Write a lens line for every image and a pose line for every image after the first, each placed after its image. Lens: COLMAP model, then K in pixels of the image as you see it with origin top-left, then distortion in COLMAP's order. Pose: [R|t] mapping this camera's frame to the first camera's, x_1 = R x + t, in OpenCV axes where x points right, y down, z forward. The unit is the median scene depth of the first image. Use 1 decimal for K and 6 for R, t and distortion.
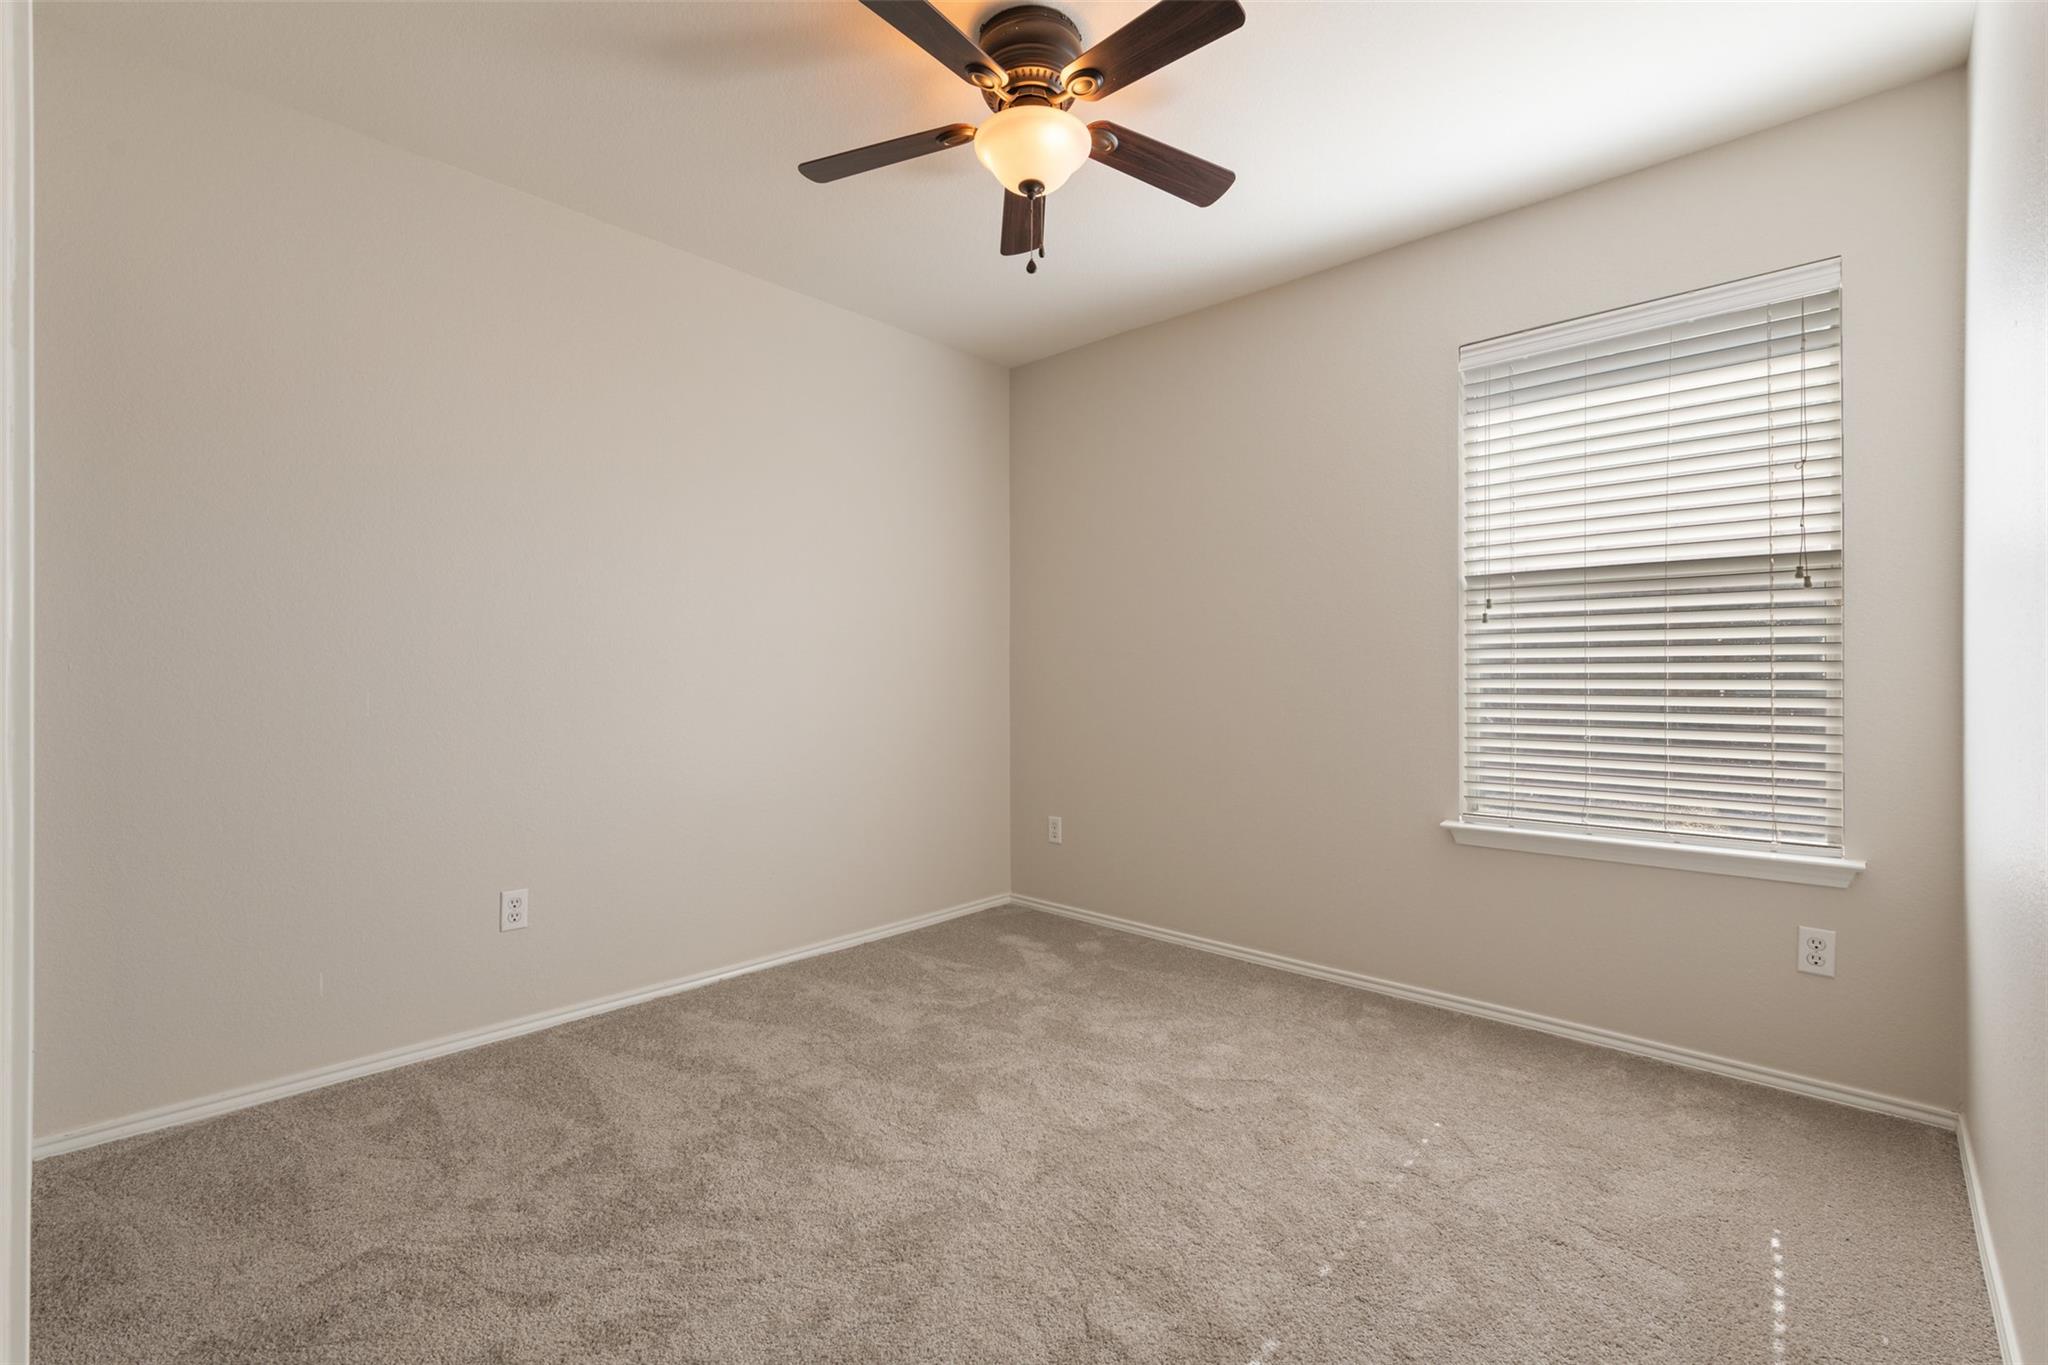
lens RADIAL K [[920.6, 0, 1008.2], [0, 920.6, 678.4], [0, 0, 1]] dist [0.013911, -0.000075]
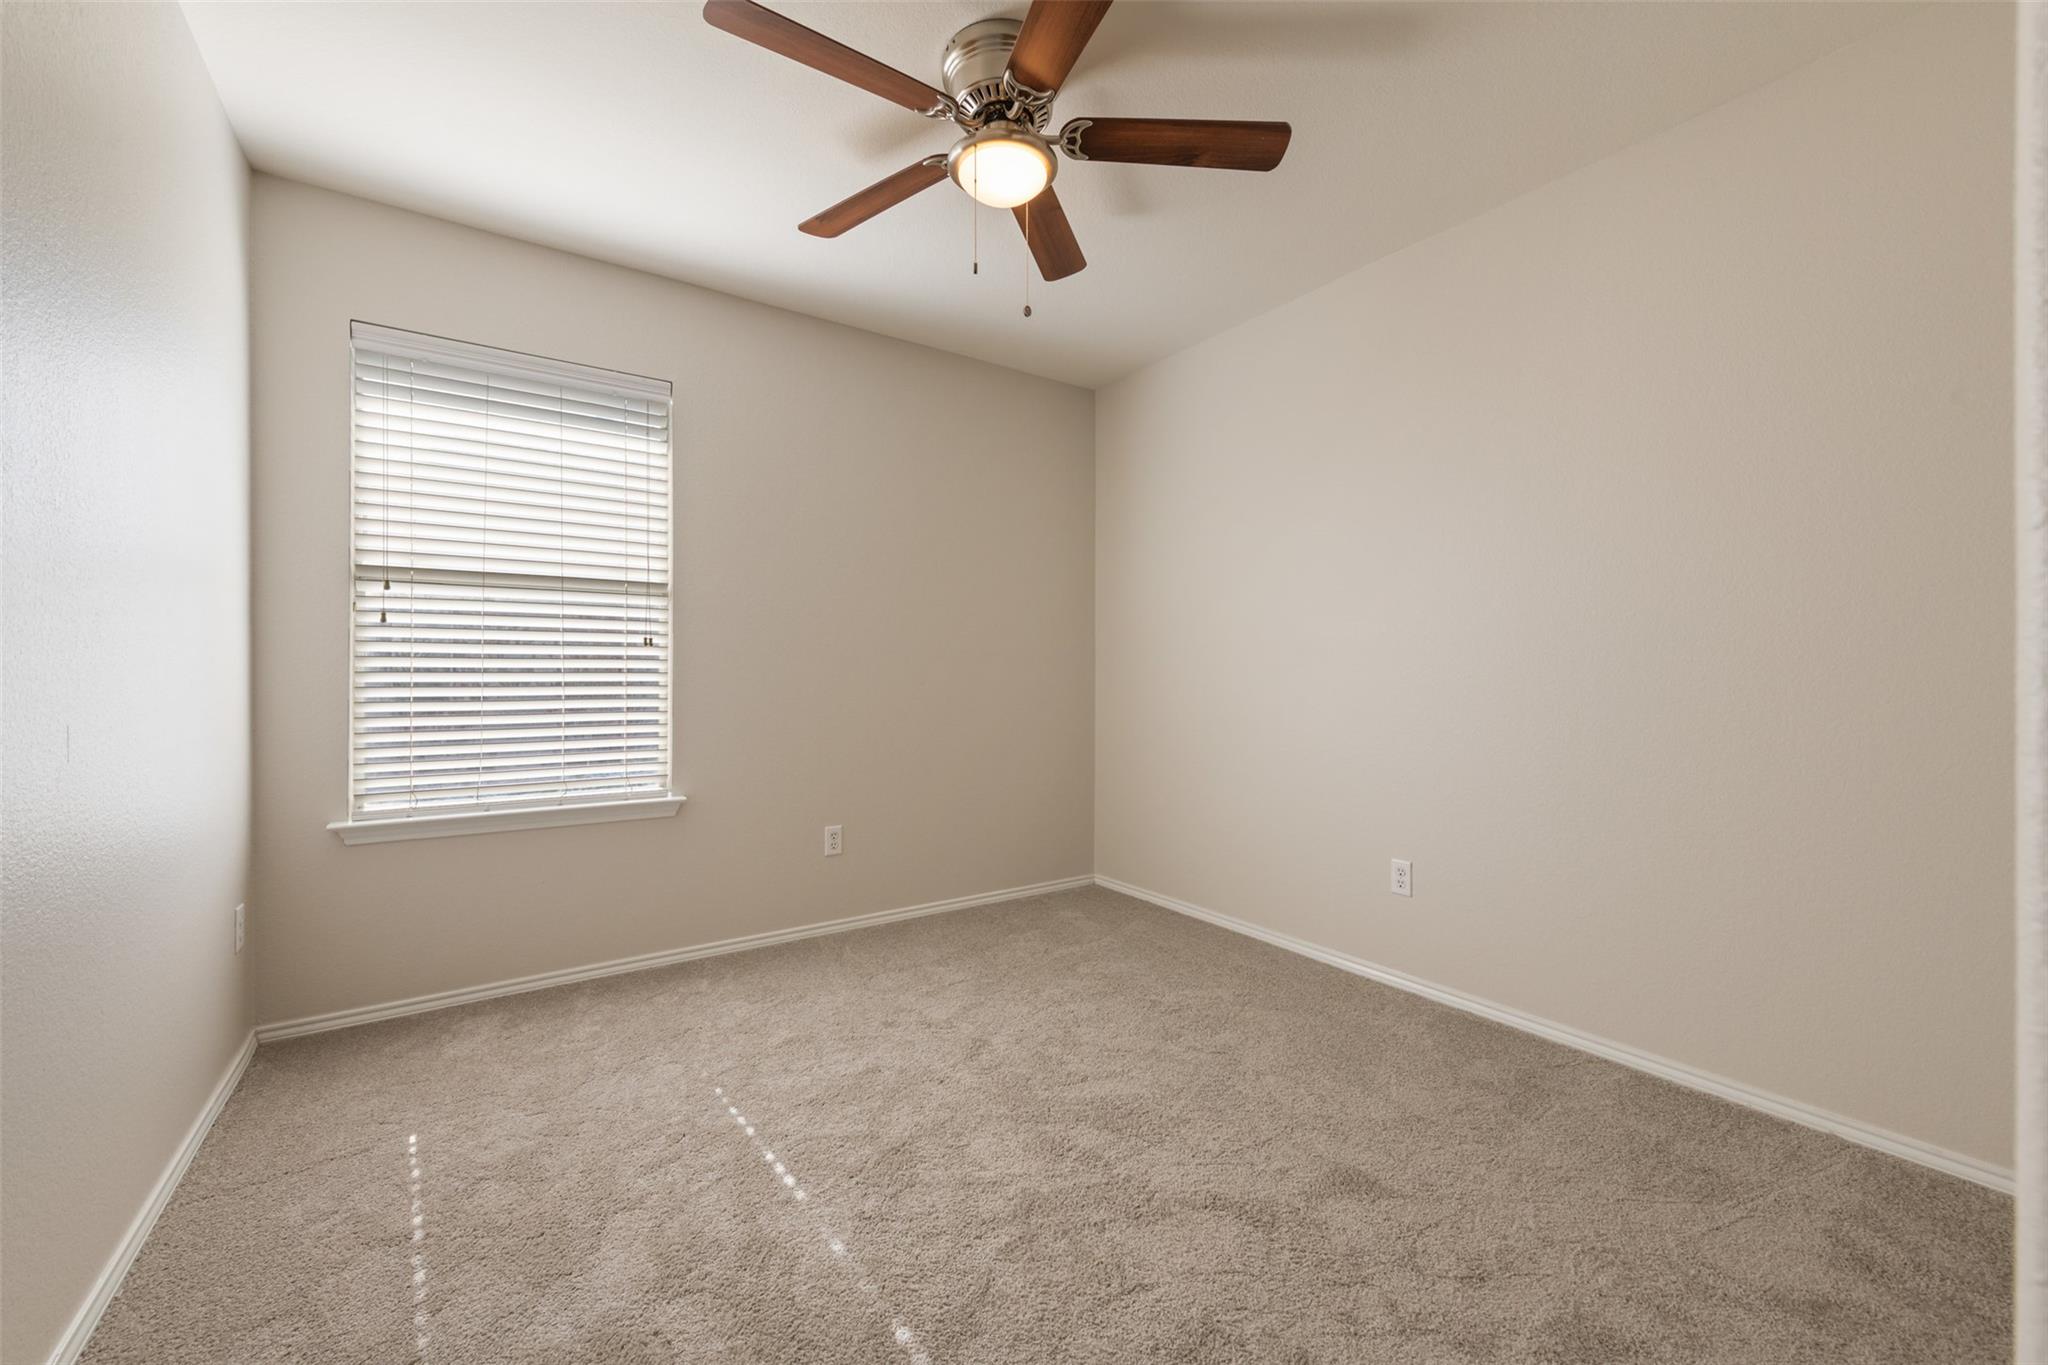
lens RADIAL K [[797.5, 0, 1017.7], [0, 797.5, 672.6], [0, 0, 1]] dist [0.010791, 0.000732]
pose [[0.226321, 0.003358, 0.974047, -0.162675], [-0.003923, 0.999989, -0.002536, 0.000922], [-0.974045, -0.003248, 0.226332, 0.149698]]
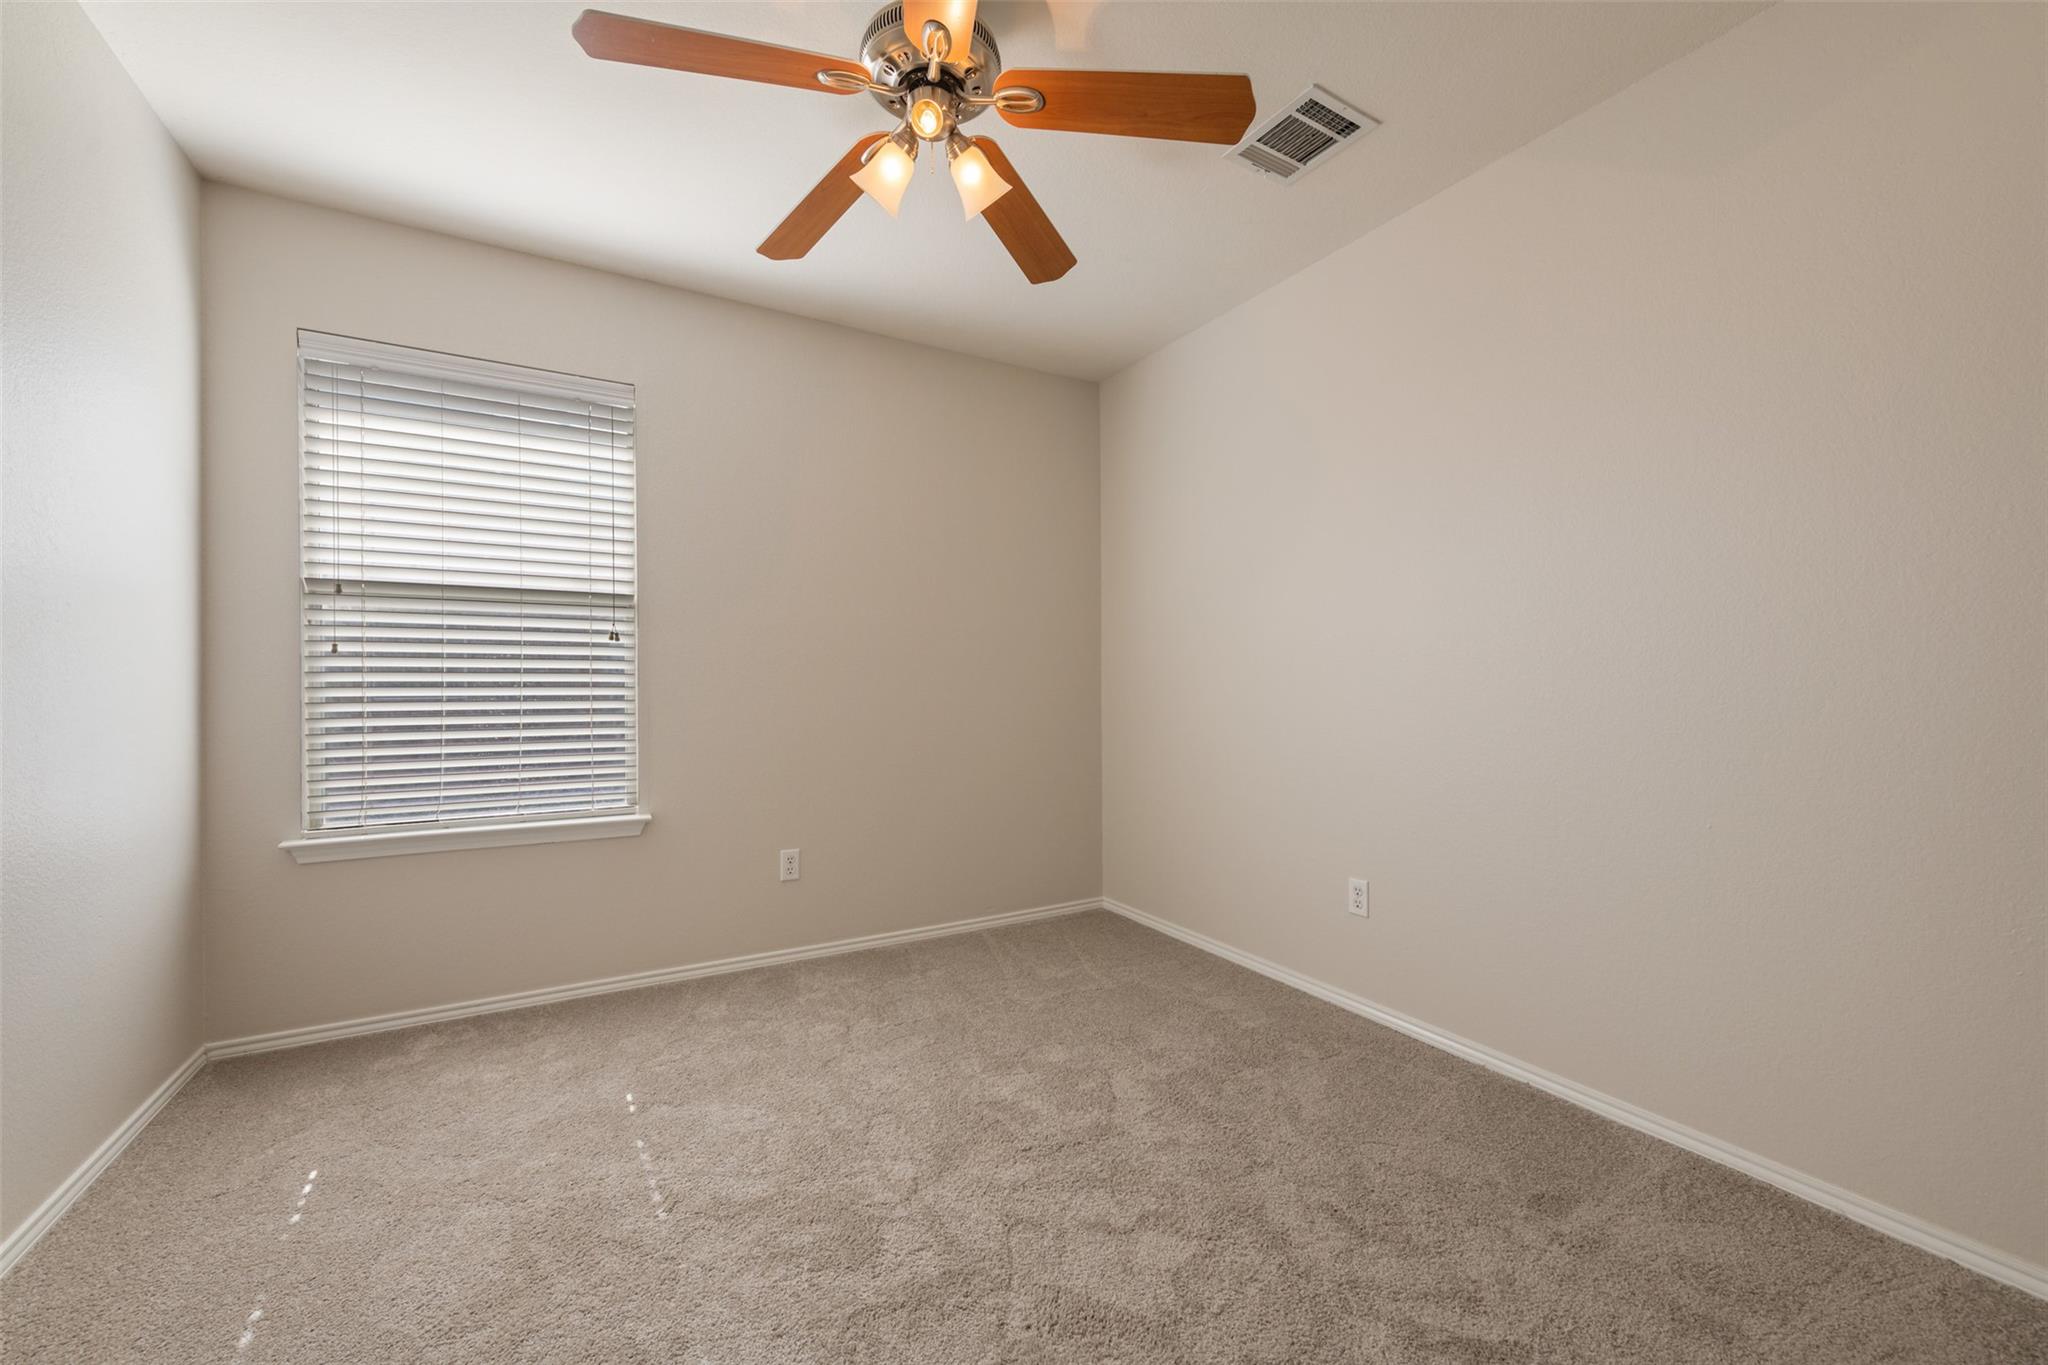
lens RADIAL K [[797.5, 0, 1017.5], [0, 797.5, 693.2], [0, 0, 1]] dist [0.010791, 0.000732]
pose [[0.310487, -0.006306, 0.950557, -0.061749], [-0.001238, 0.999974, 0.007038, 0.000299], [-0.950577, -0.003363, 0.310471, 0.060302]]
